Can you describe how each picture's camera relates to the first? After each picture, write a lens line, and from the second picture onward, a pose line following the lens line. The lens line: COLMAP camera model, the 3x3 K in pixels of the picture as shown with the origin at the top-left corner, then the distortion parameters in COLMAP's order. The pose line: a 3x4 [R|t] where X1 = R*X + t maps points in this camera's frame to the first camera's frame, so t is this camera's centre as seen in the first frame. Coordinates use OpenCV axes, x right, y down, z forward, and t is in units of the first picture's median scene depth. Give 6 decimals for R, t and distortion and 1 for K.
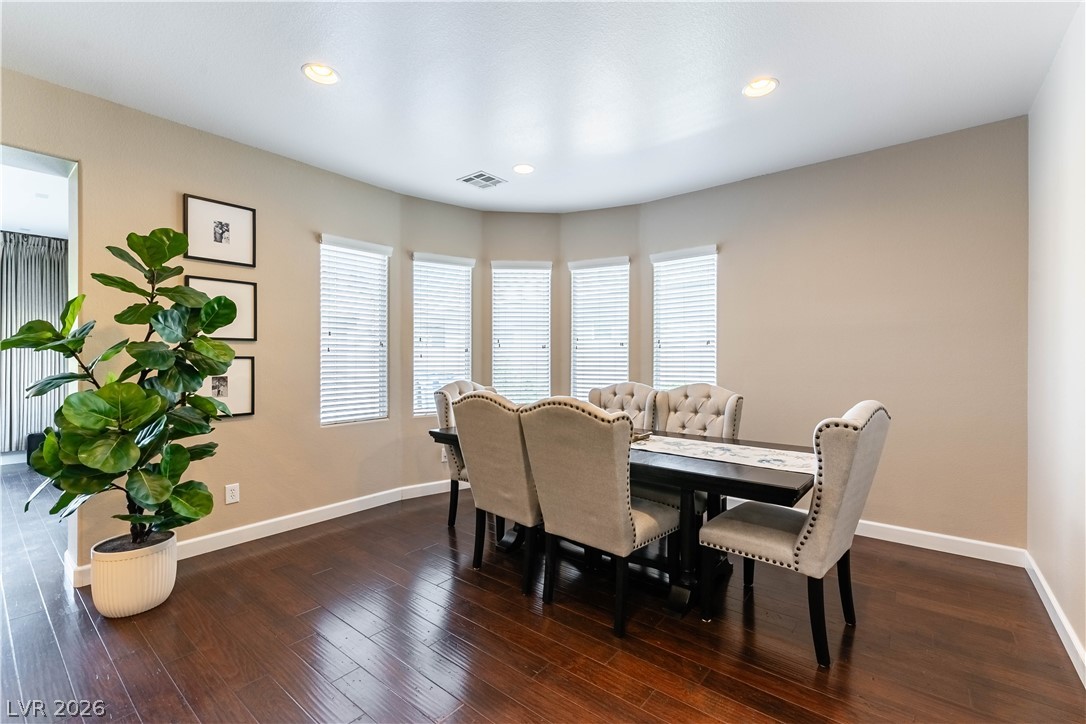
lens RADIAL K [[469.8, 0, 537.2], [0, 469.8, 361.2], [0, 0, 1]] dist [0.000218, 0.000715]
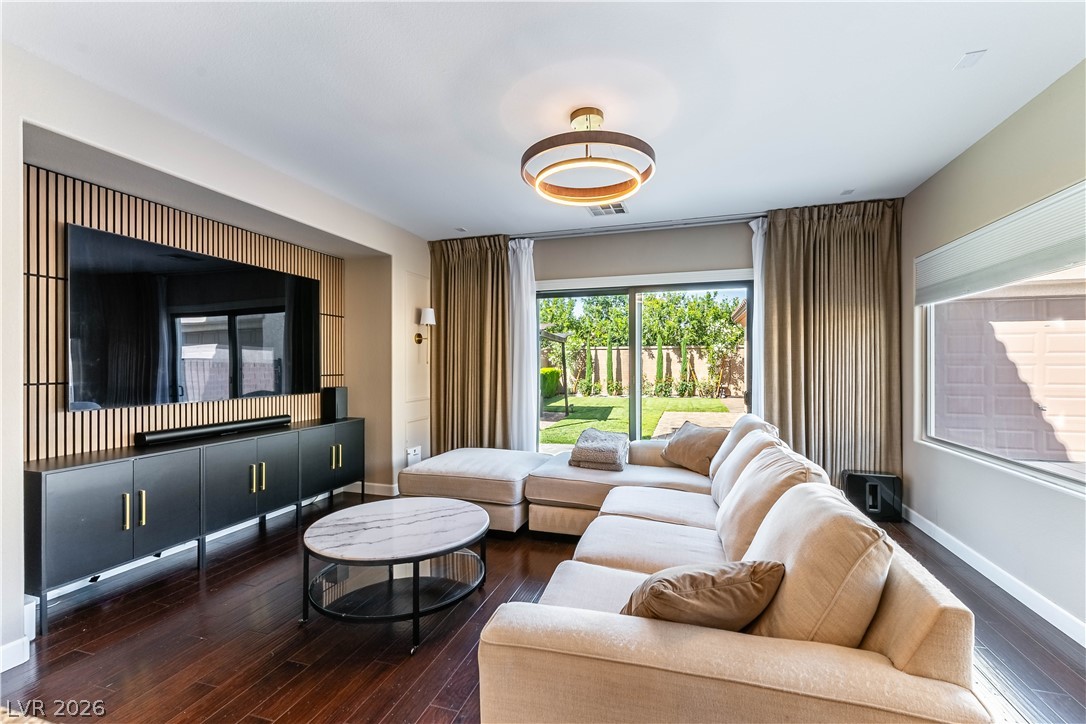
lens RADIAL K [[469.8, 0, 542.6], [0, 469.8, 359.4], [0, 0, 1]] dist [0.000218, 0.000715]
pose [[0.371695, -0.018529, -0.928170, -1.221600], [0.003848, 0.999823, -0.018419, -0.025942], [0.928347, 0.003275, 0.371701, 0.618302]]
